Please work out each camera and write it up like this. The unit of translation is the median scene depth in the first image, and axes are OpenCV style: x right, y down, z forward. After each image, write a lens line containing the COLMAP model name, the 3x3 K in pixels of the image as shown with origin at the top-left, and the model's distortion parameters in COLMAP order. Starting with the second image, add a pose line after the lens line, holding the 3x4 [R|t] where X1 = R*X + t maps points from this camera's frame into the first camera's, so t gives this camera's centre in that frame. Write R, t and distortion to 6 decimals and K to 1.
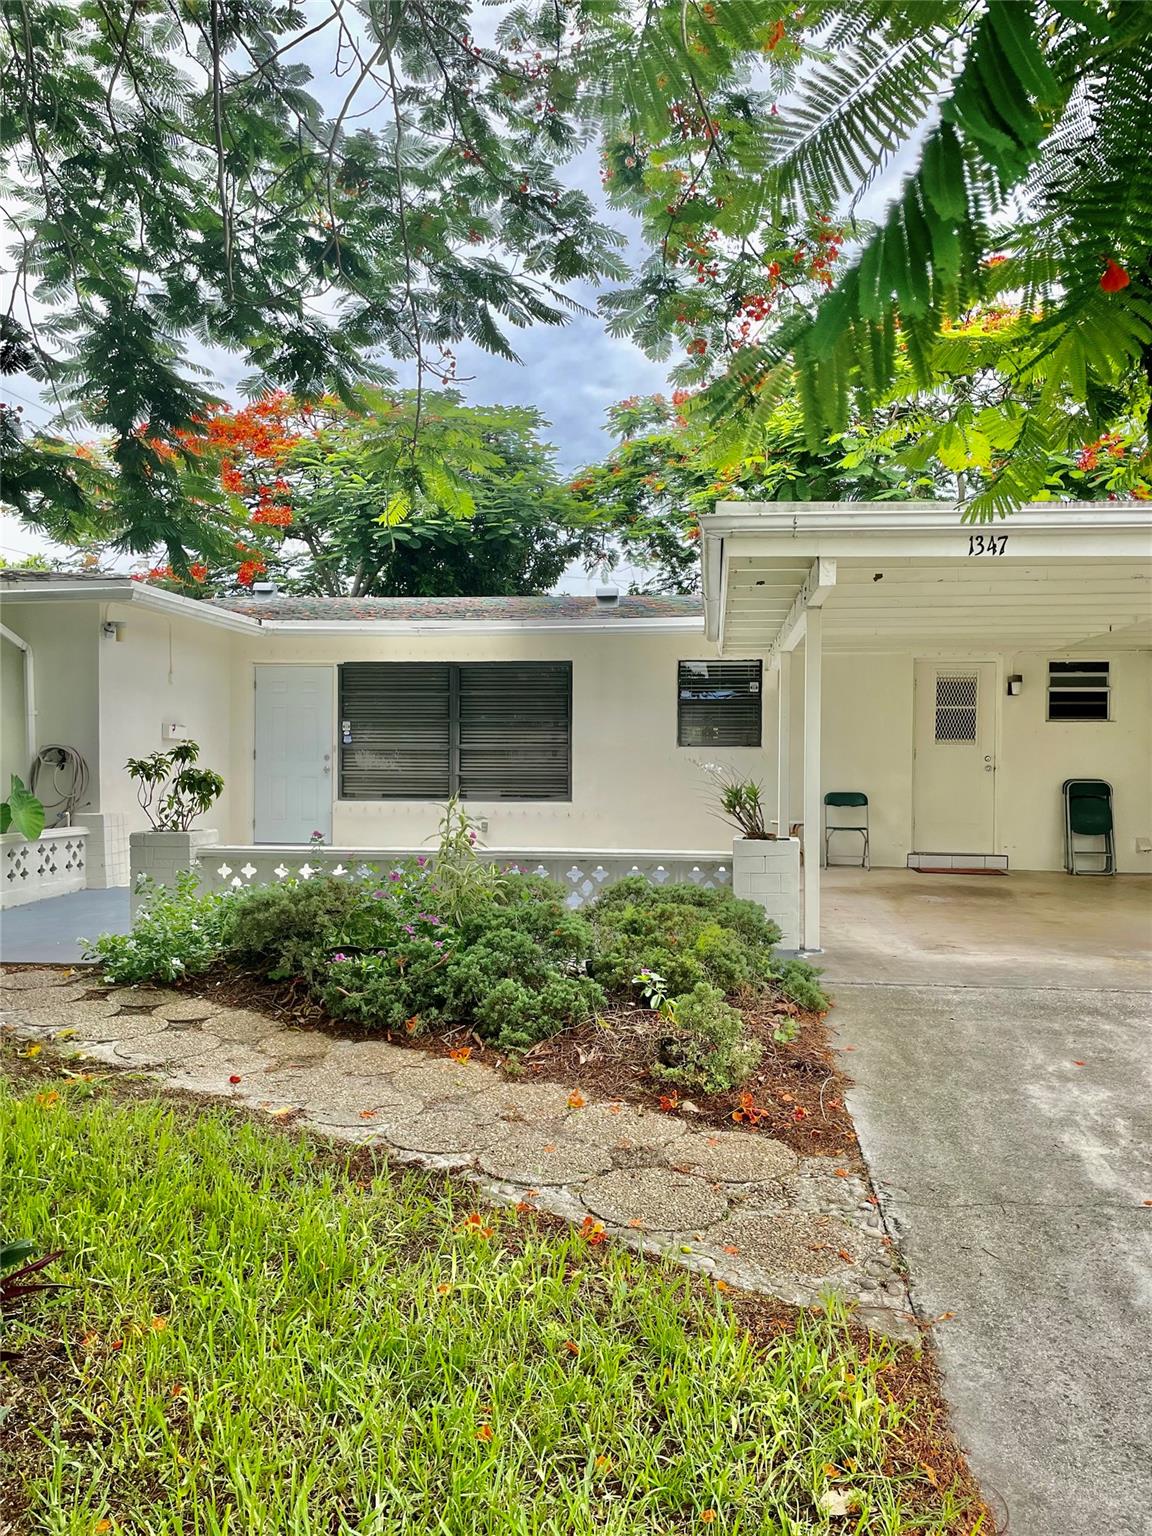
lens RADIAL K [[1189.2, 0, 588.2], [0, 1189.2, 785.5], [0, 0, 1]] dist [0.119749, -0.172183]
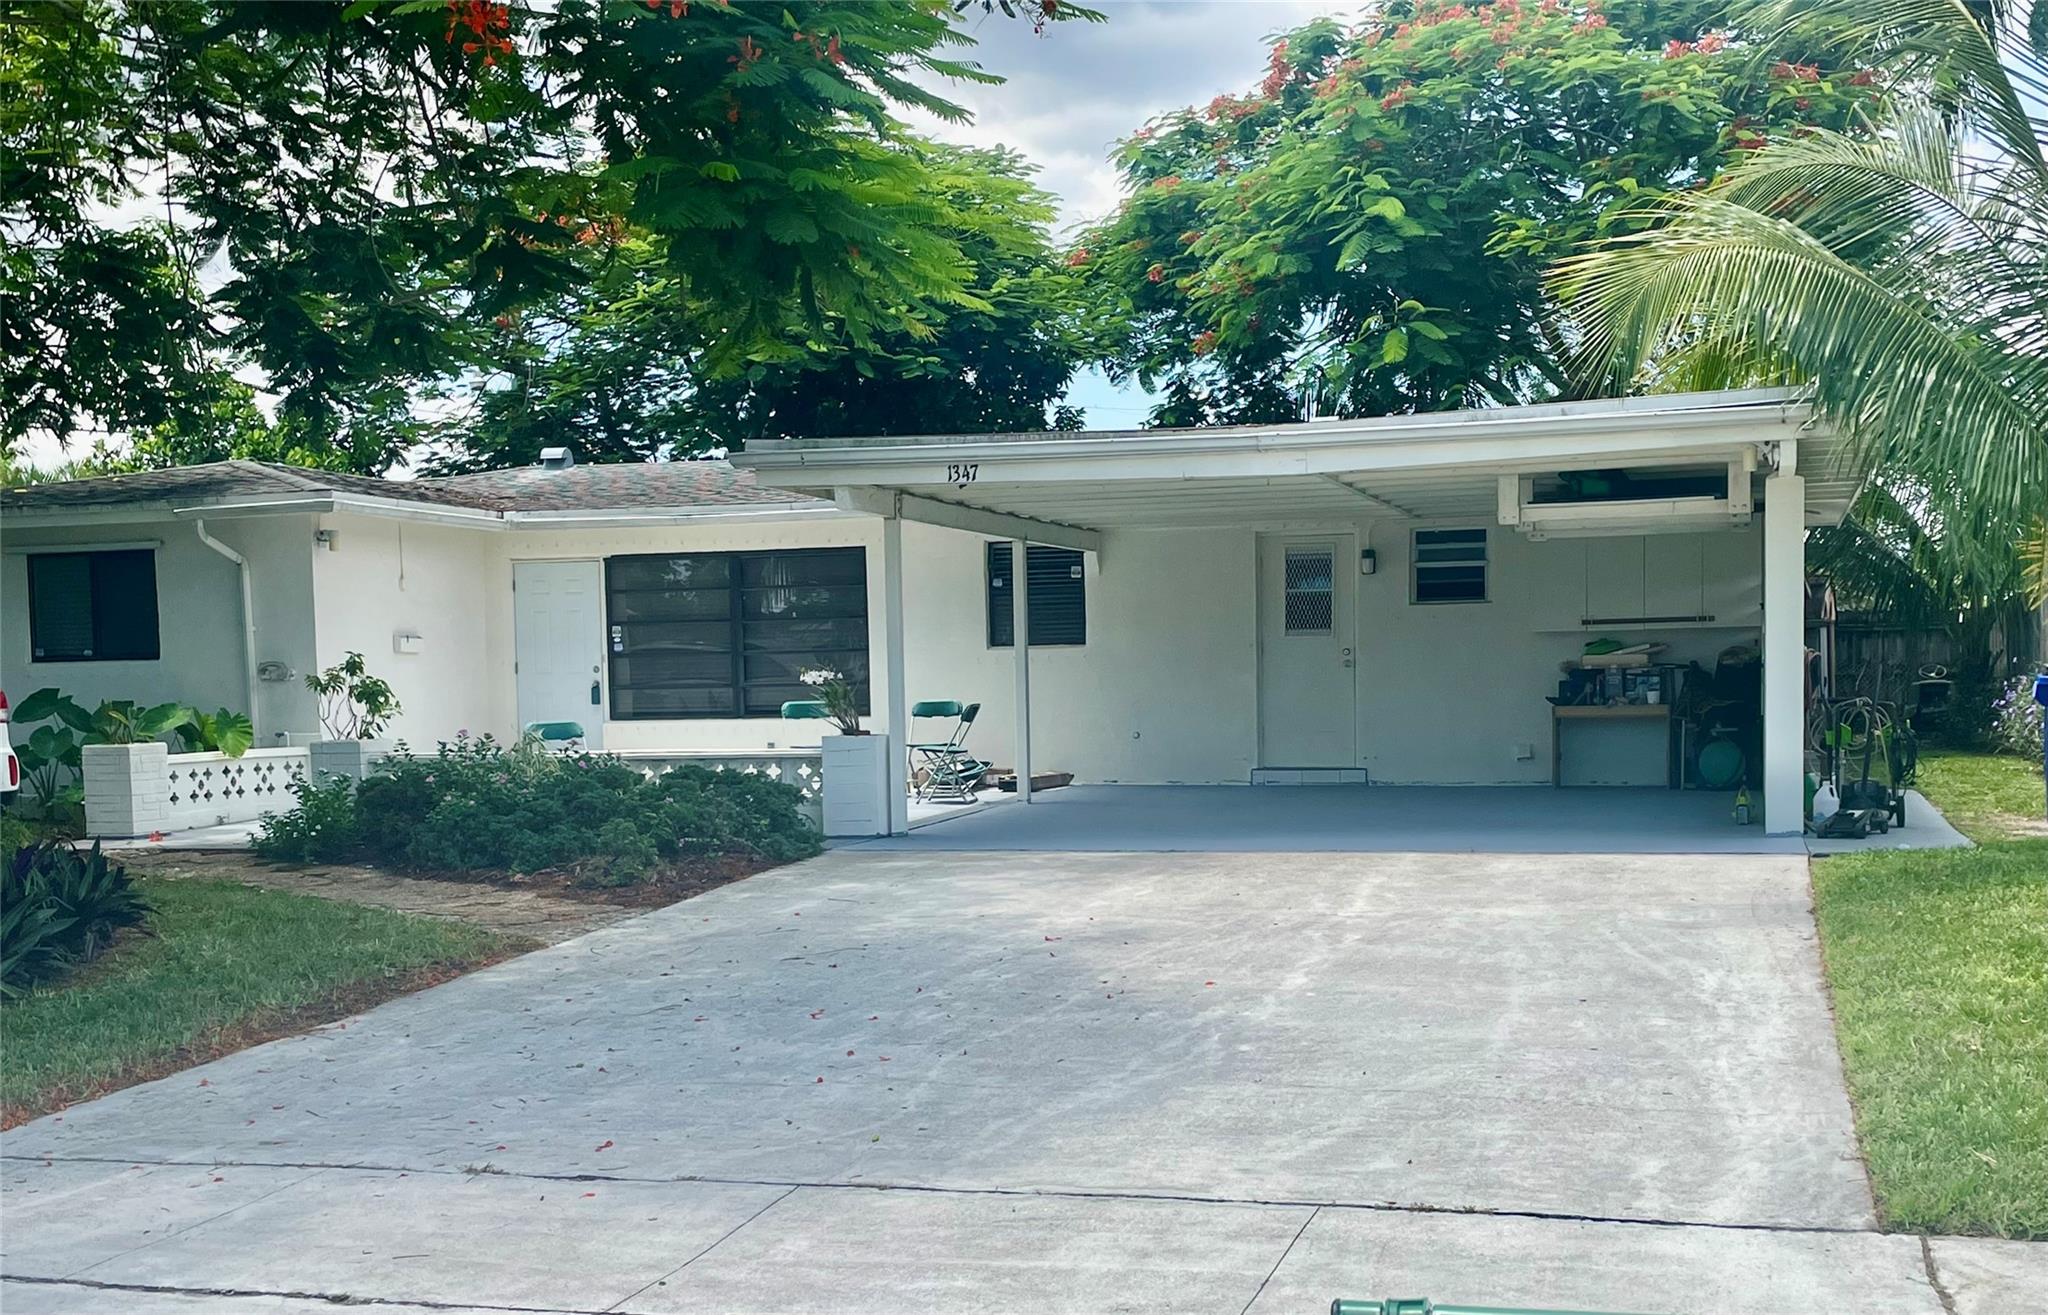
lens RADIAL K [[2400.6, 0, 1053.3], [0, 2400.6, 821.5], [0, 0, 1]] dist [0.199634, -0.574718]
pose [[0.984582, -0.013357, -0.174410, 0.428375], [0.020526, 0.999014, 0.039363, 0.025238], [0.173713, -0.042336, 0.983886, -0.678323]]
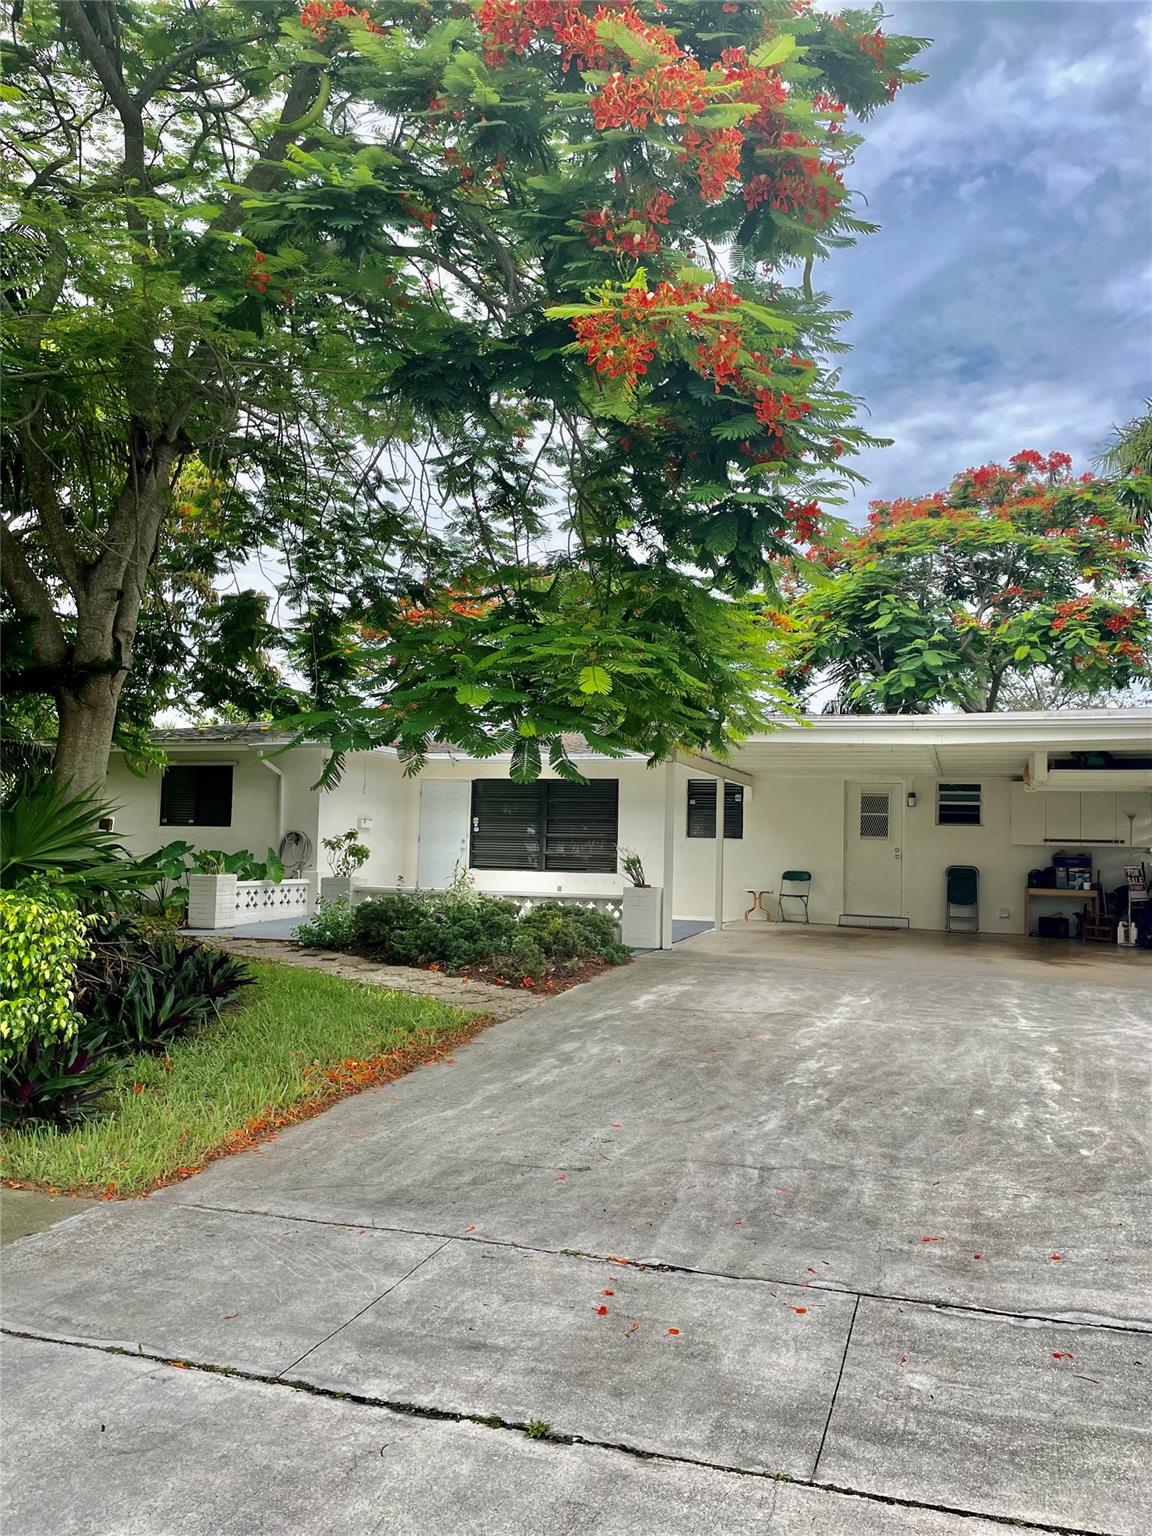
lens RADIAL K [[1189.2, 0, 588.2], [0, 1189.2, 785.5], [0, 0, 1]] dist [0.119749, -0.172183]
pose [[0.979374, 0.007845, -0.201905, 0.264048], [-0.023408, 0.996923, -0.074812, 0.016915], [0.200697, 0.077995, 0.976544, -0.492542]]
